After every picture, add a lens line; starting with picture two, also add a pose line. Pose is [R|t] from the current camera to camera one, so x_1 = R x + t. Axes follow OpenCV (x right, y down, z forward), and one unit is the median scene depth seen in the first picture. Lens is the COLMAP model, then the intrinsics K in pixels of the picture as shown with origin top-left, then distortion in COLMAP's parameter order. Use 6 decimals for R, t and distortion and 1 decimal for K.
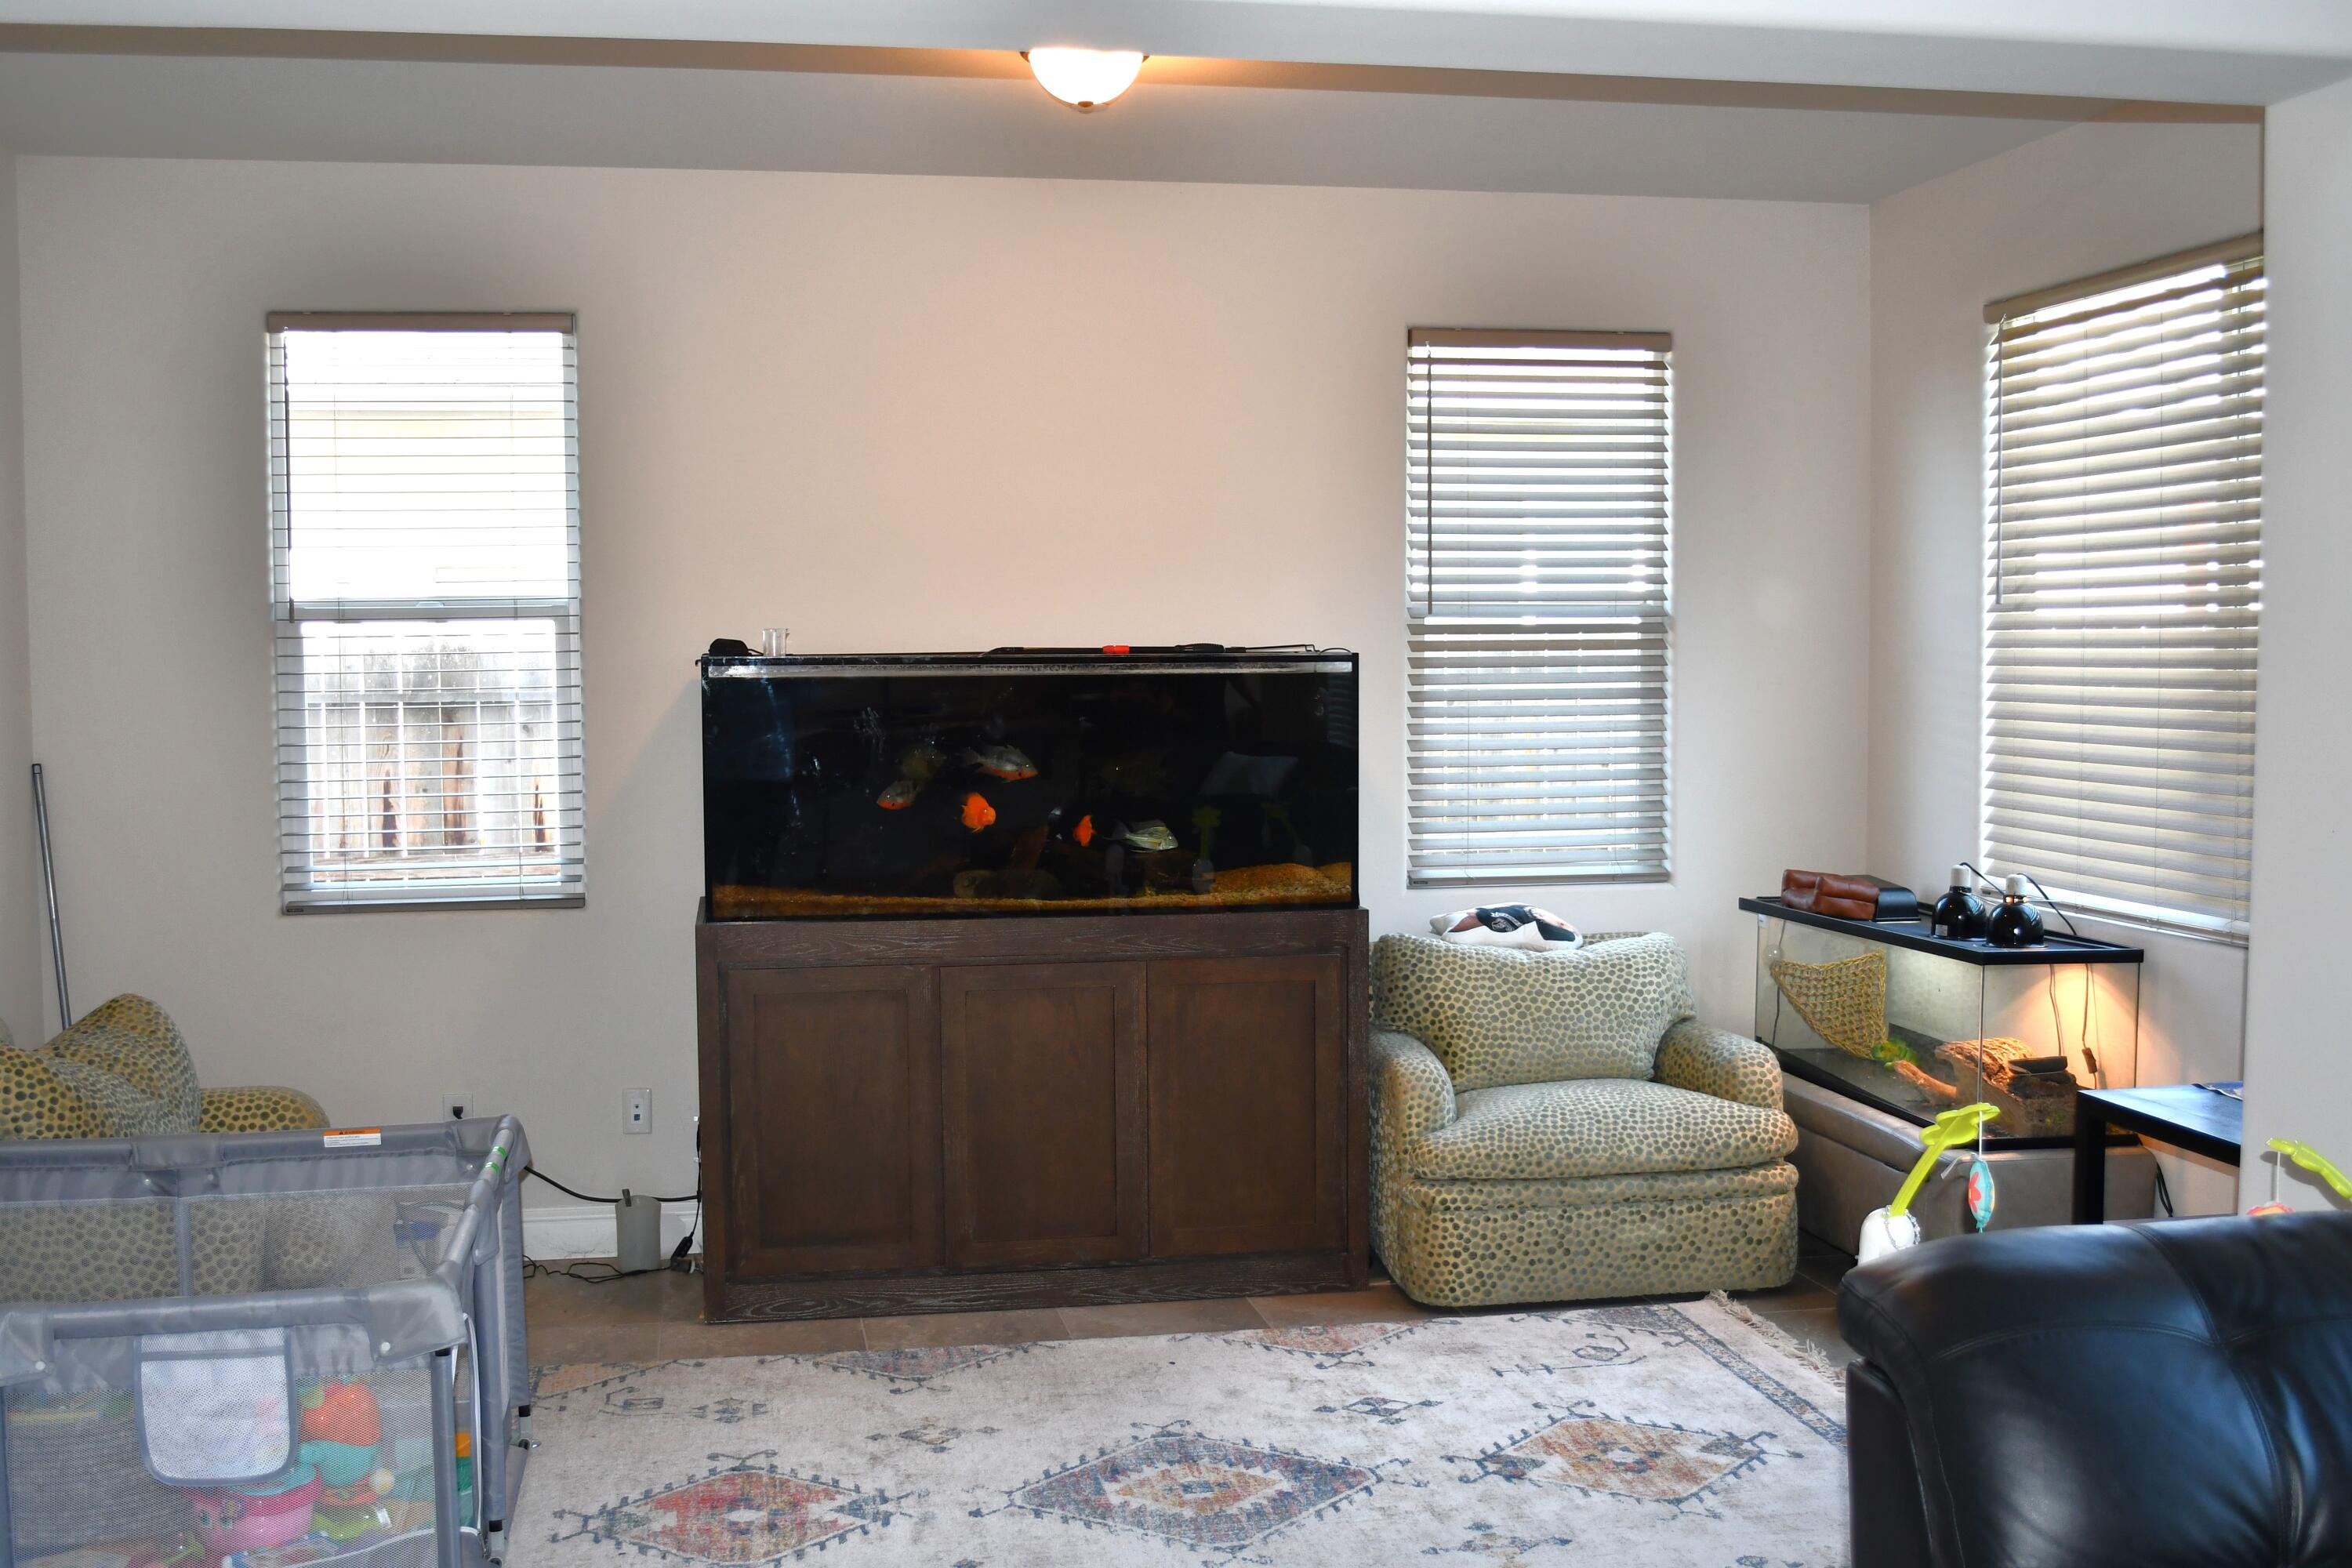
lens RADIAL K [[2447.7, 0, 1177.2], [0, 2447.7, 781.2], [0, 0, 1]] dist [-0.090204, 0.000000]
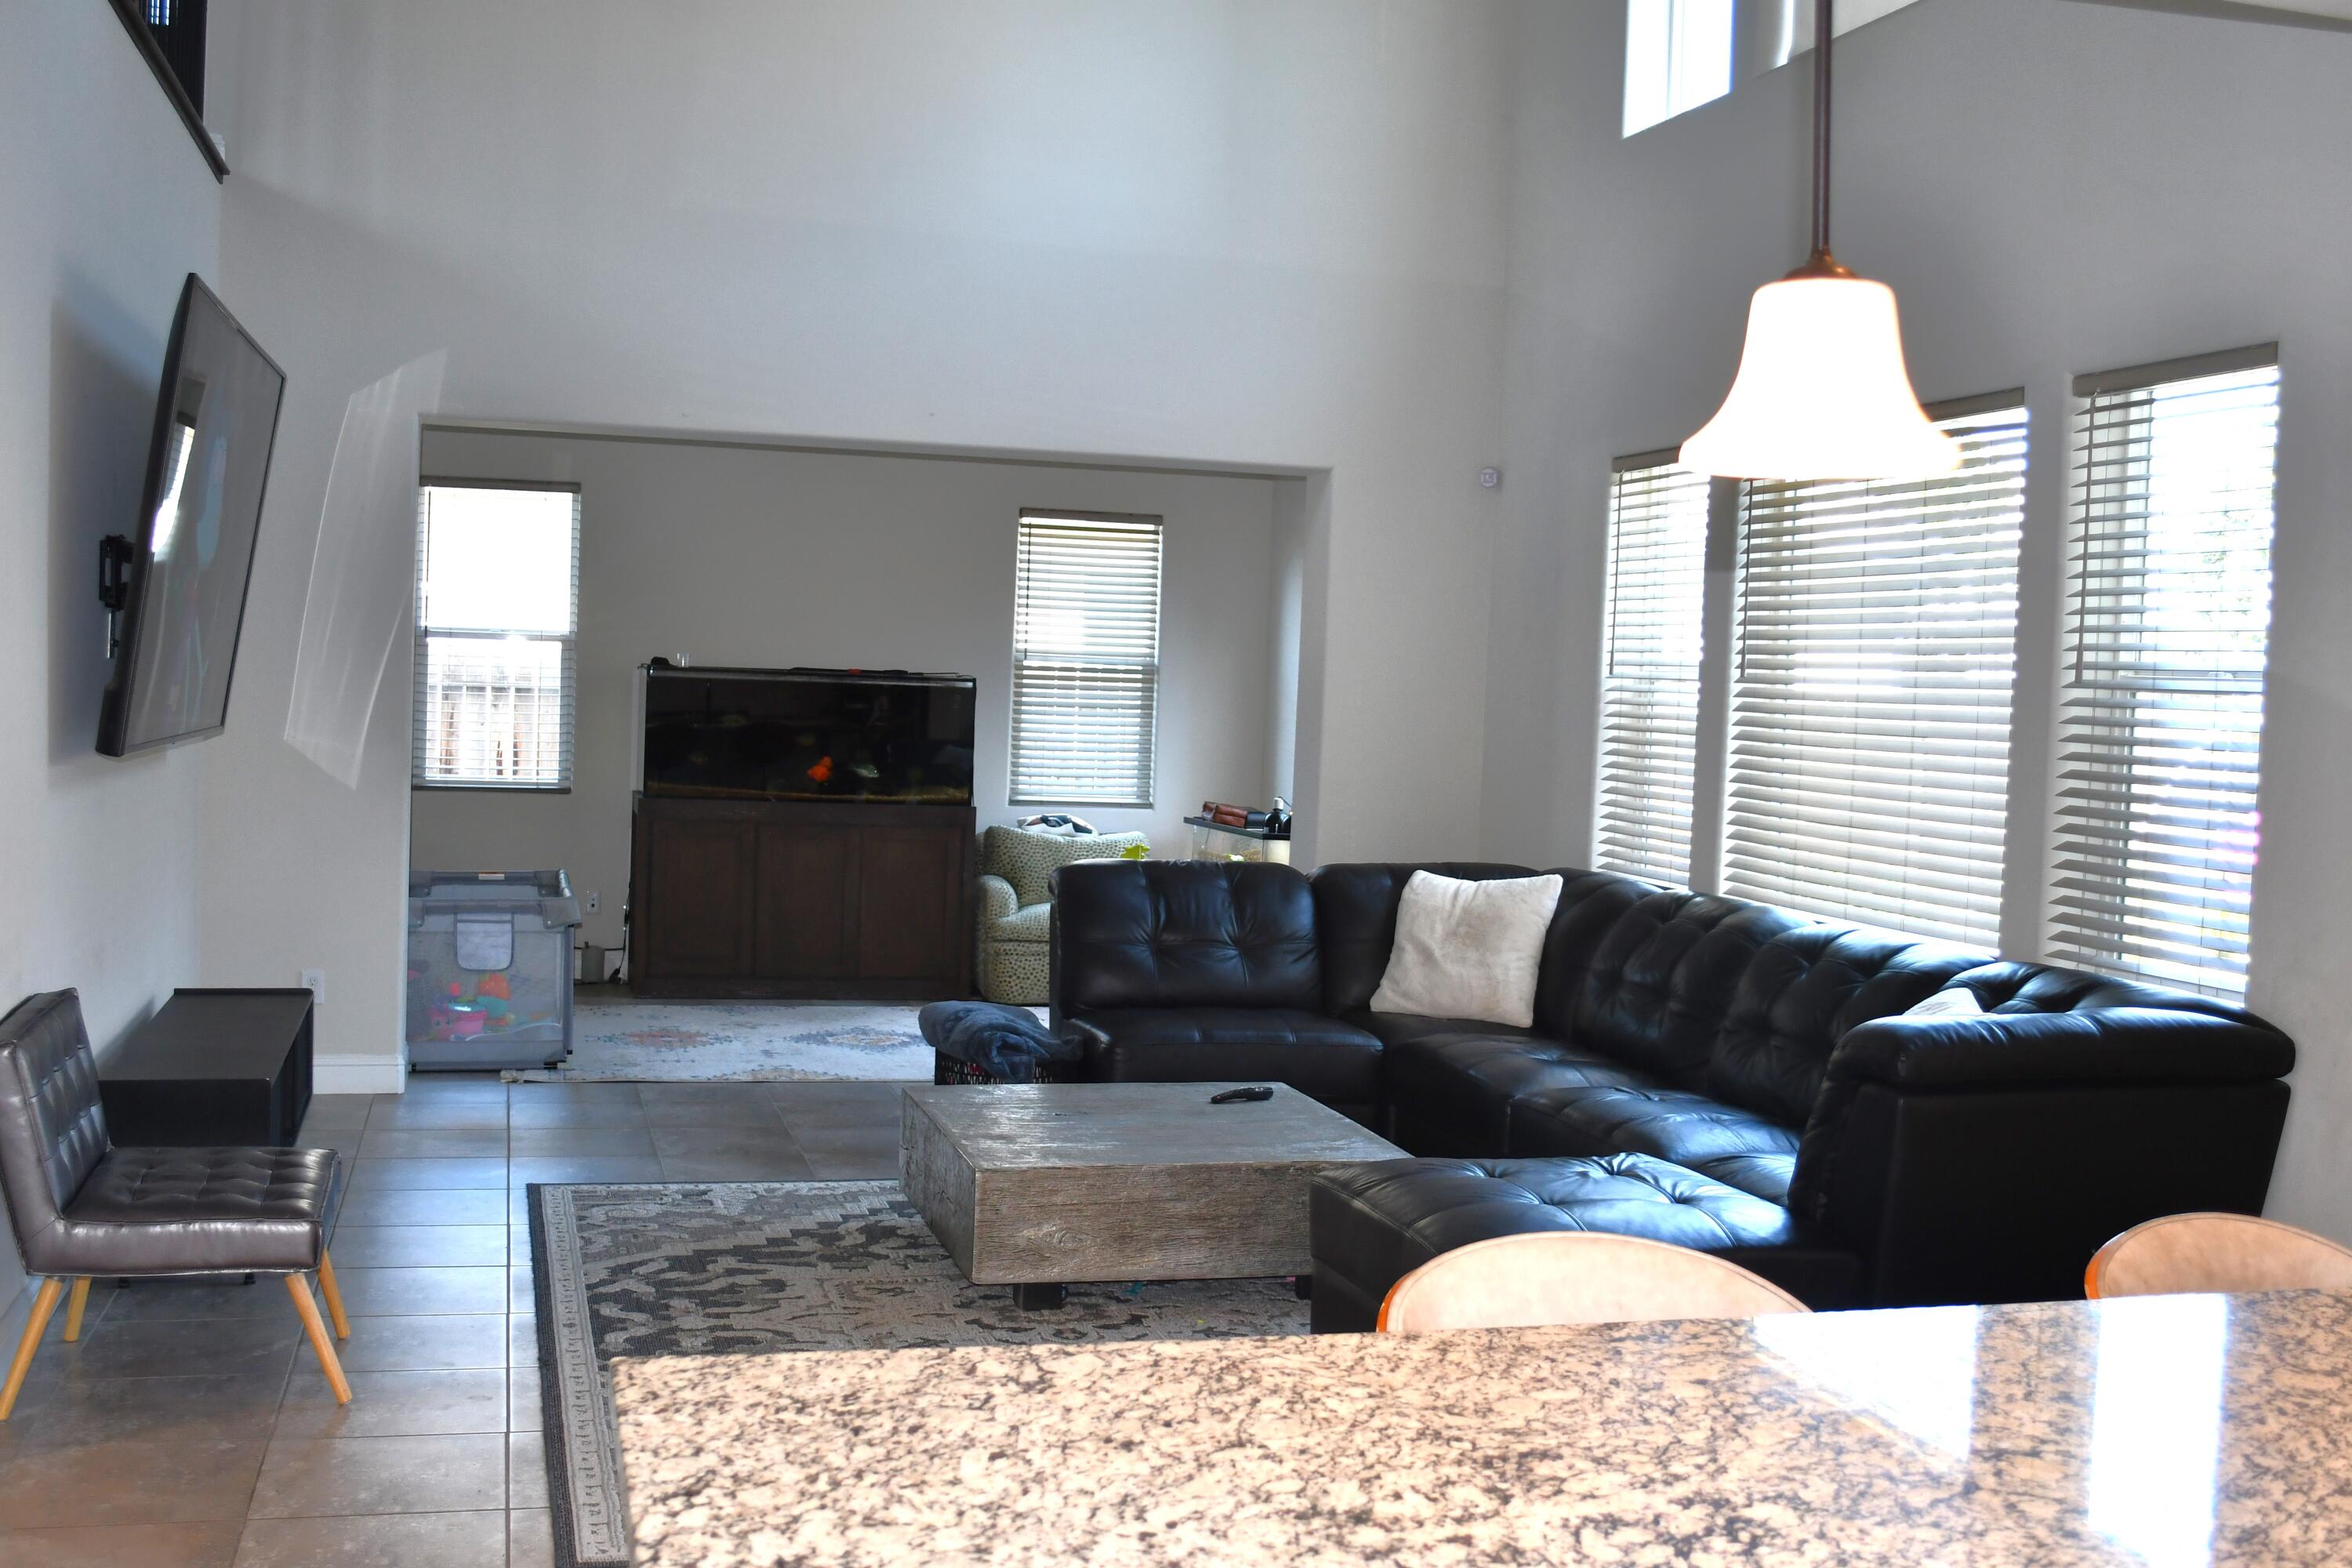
lens RADIAL K [[2447.7, 0, 1169.9], [0, 2447.7, 790.2], [0, 0, 1]] dist [-0.090204, 0.000000]
pose [[0.995604, 0.040579, 0.084417, 0.062630], [-0.039427, 0.999106, -0.015263, 0.059938], [-0.084961, 0.011868, 0.996314, -0.941624]]
